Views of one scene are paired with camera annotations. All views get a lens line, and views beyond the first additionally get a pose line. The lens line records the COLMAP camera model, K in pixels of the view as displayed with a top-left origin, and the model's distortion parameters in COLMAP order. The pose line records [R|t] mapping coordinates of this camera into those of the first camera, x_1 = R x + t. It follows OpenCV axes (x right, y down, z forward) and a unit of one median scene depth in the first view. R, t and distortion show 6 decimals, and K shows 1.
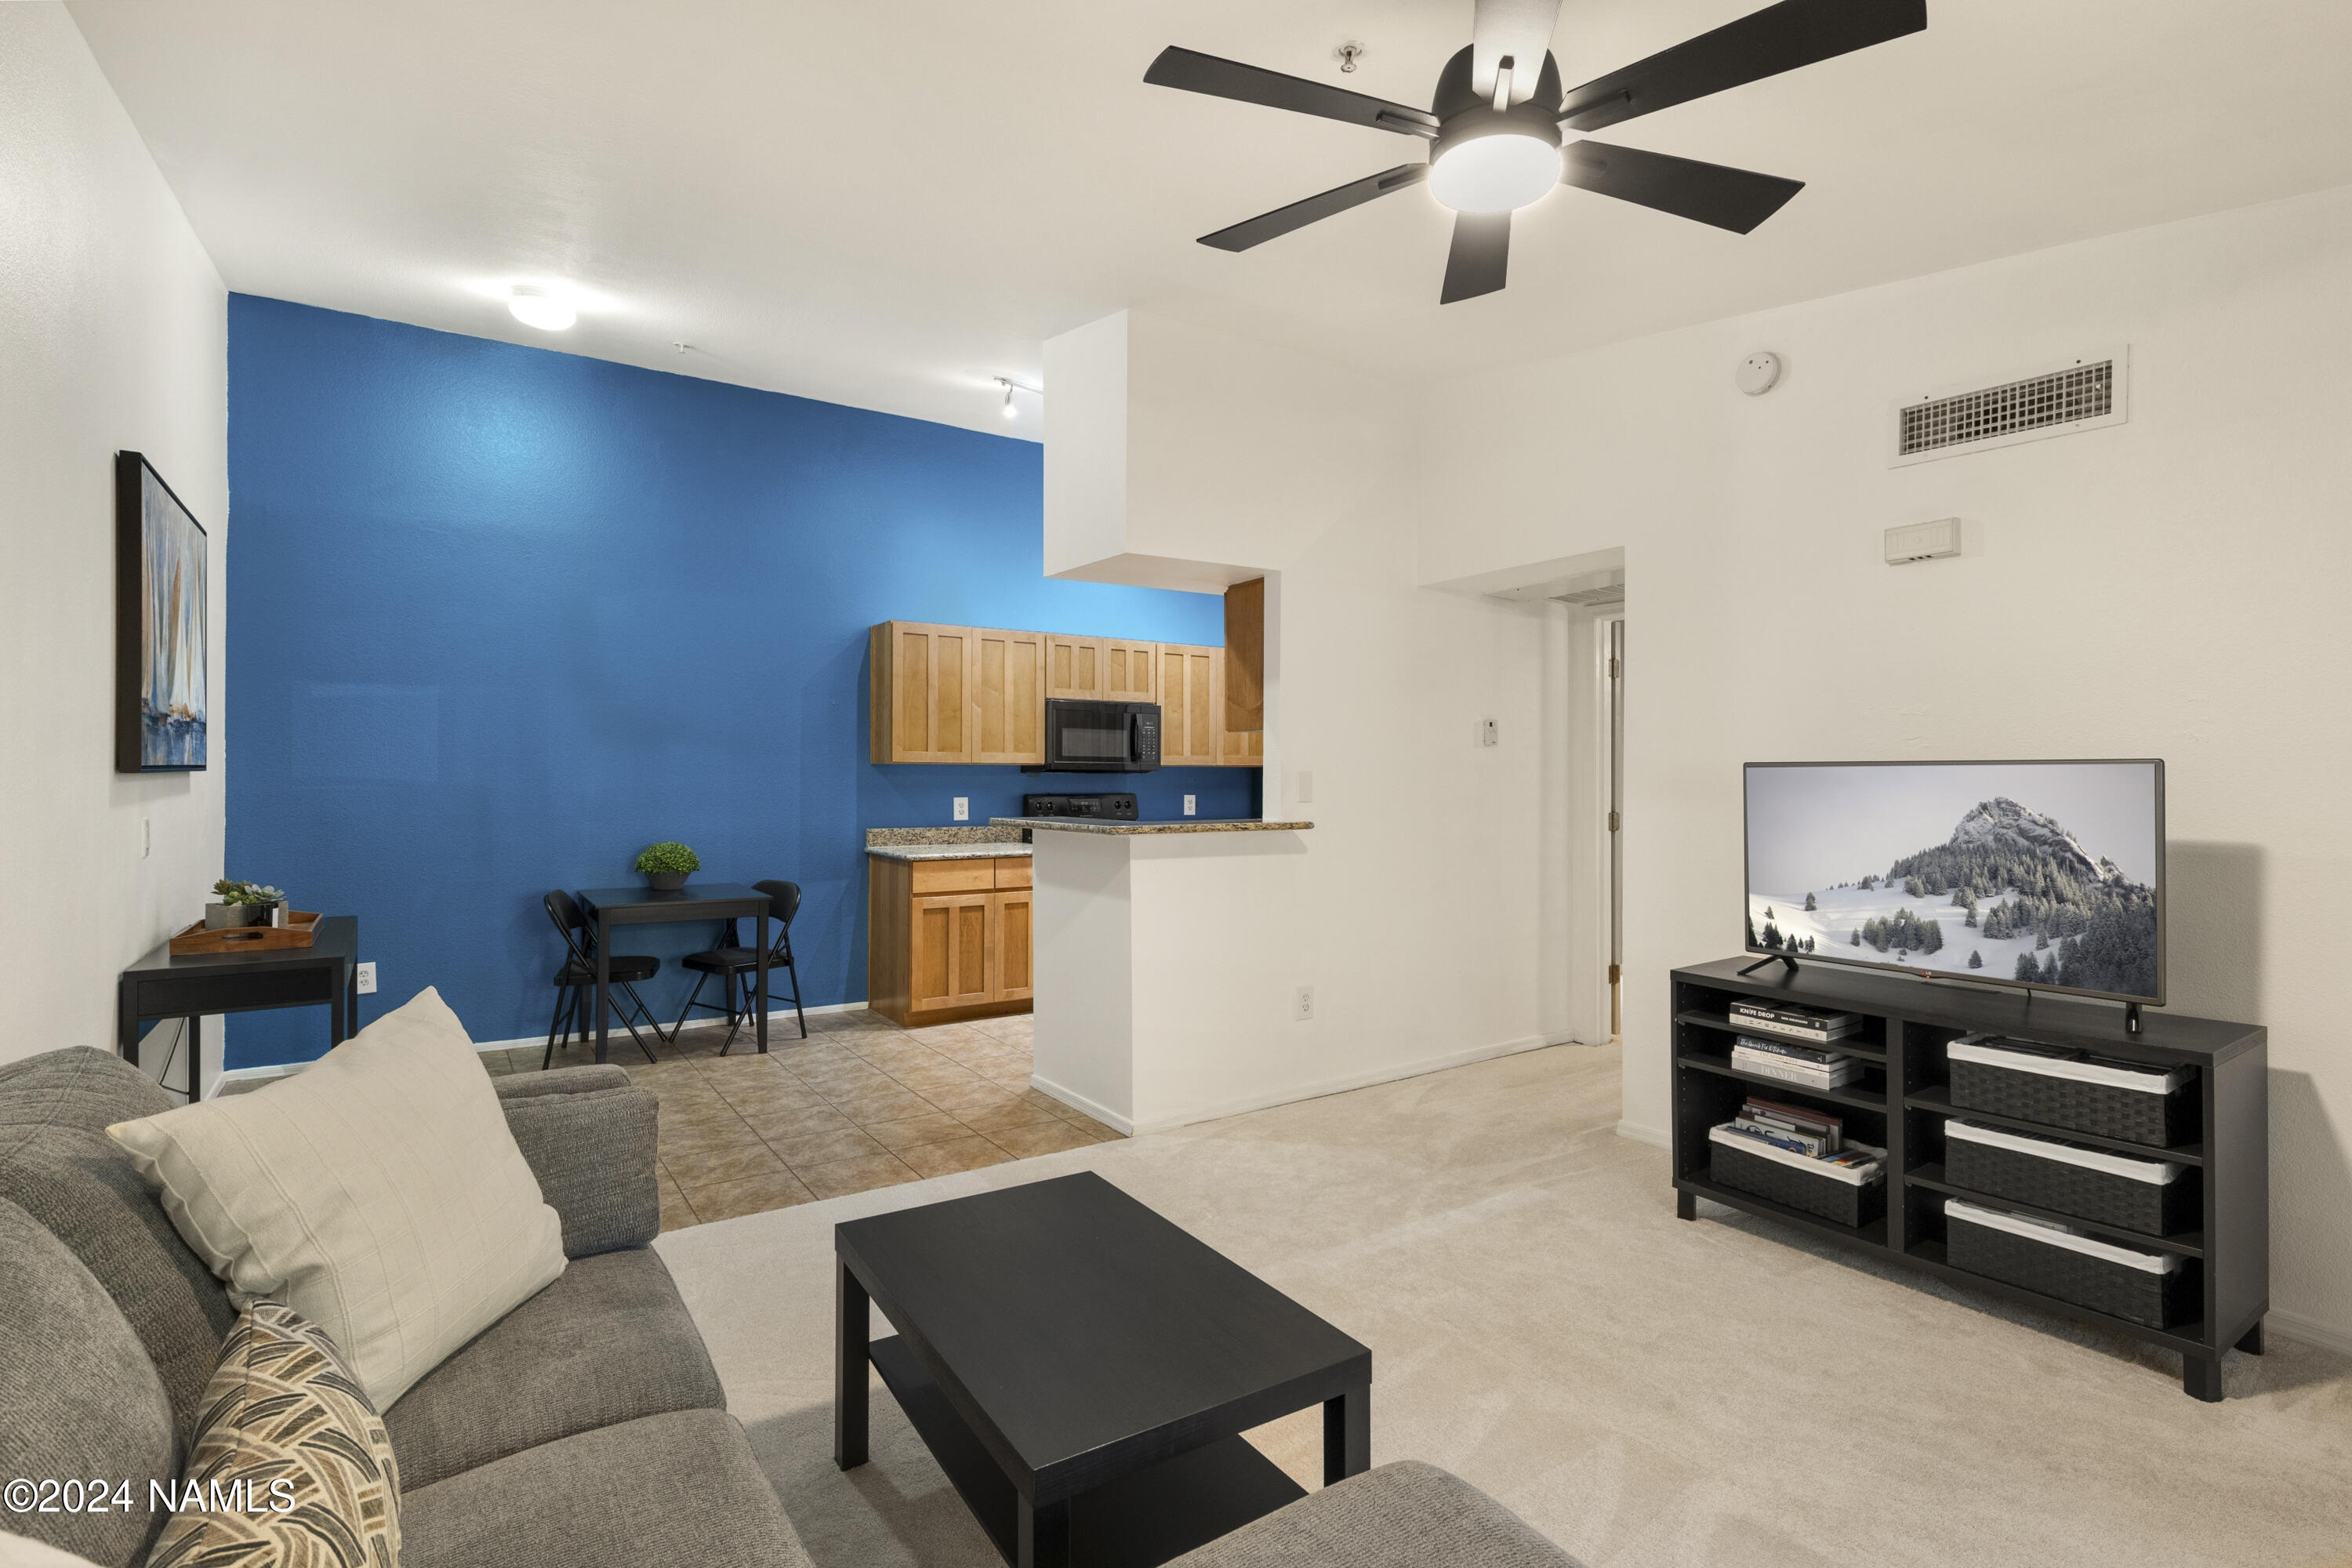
lens RADIAL K [[1123.8, 0, 1176.0], [0, 1123.8, 784.0], [0, 0, 1]] dist [-0.001415, -0.000168]
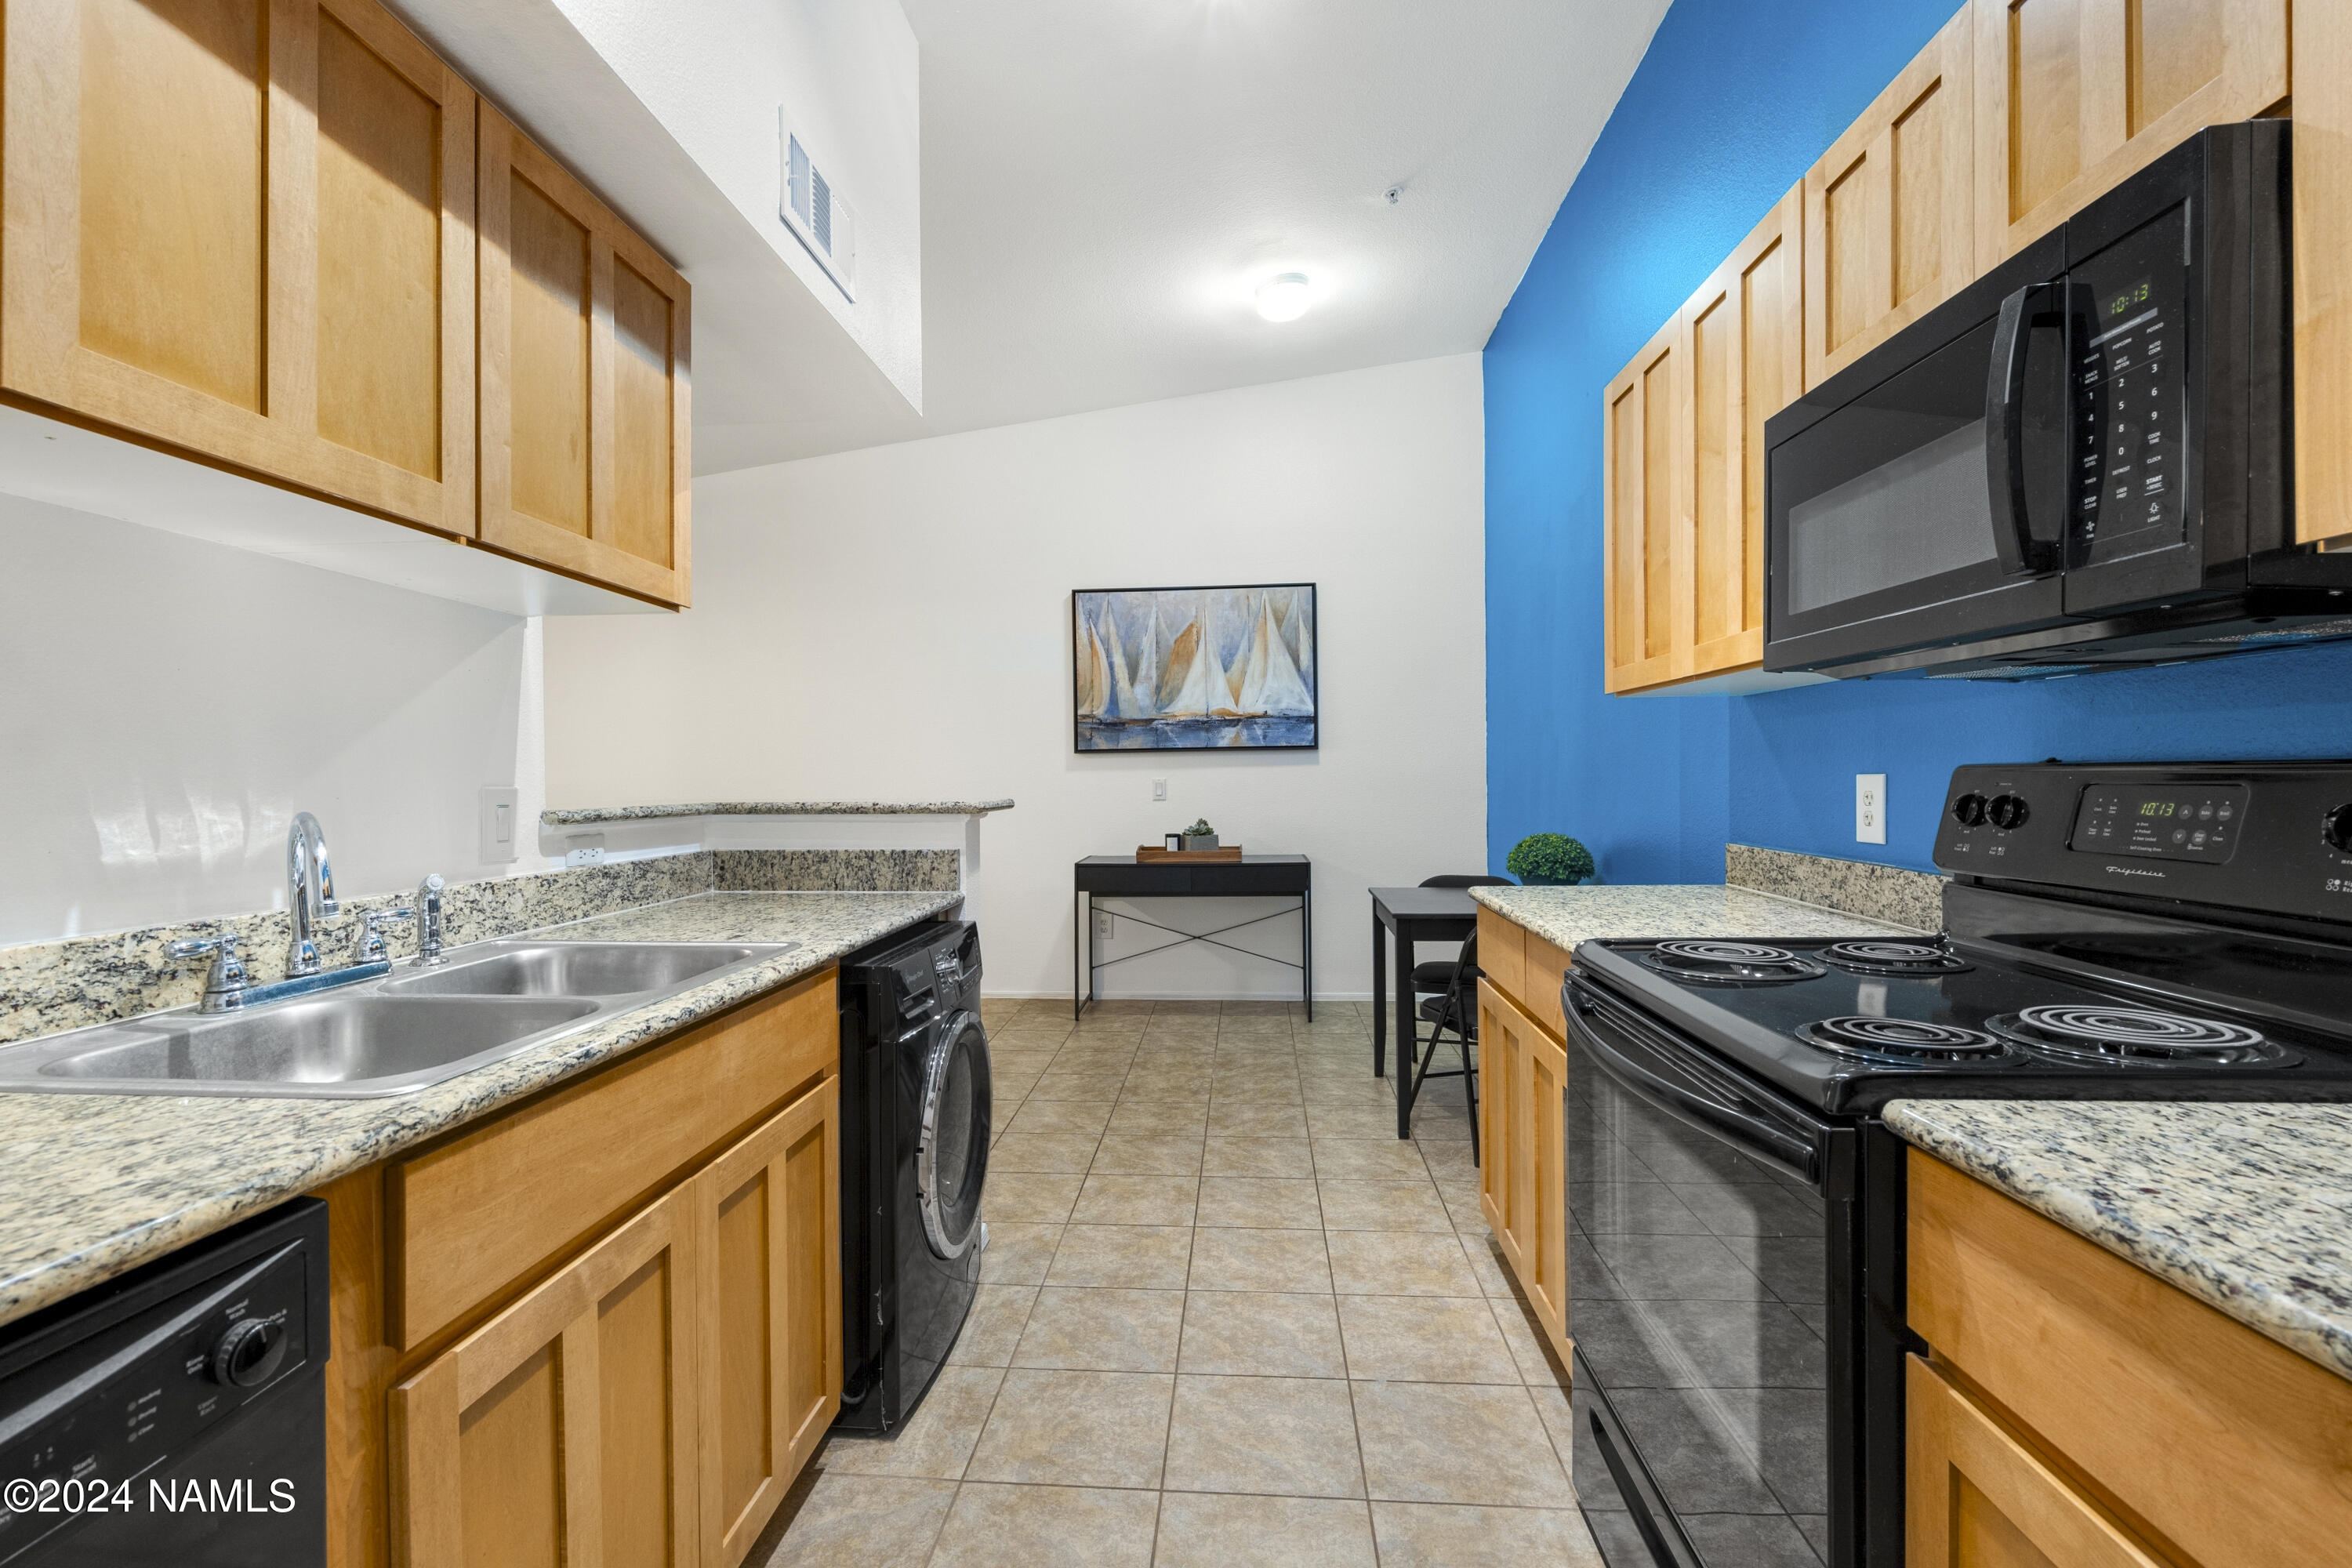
lens RADIAL K [[1047.9, 0, 1176.0], [0, 1047.9, 784.0], [0, 0, 1]] dist [0.000293, 0.000026]
pose [[-0.621386, 0.010940, -0.783428, 0.208764], [0.003707, 0.999932, 0.011023, 0.012428], [0.783496, 0.003945, -0.621385, 1.203359]]
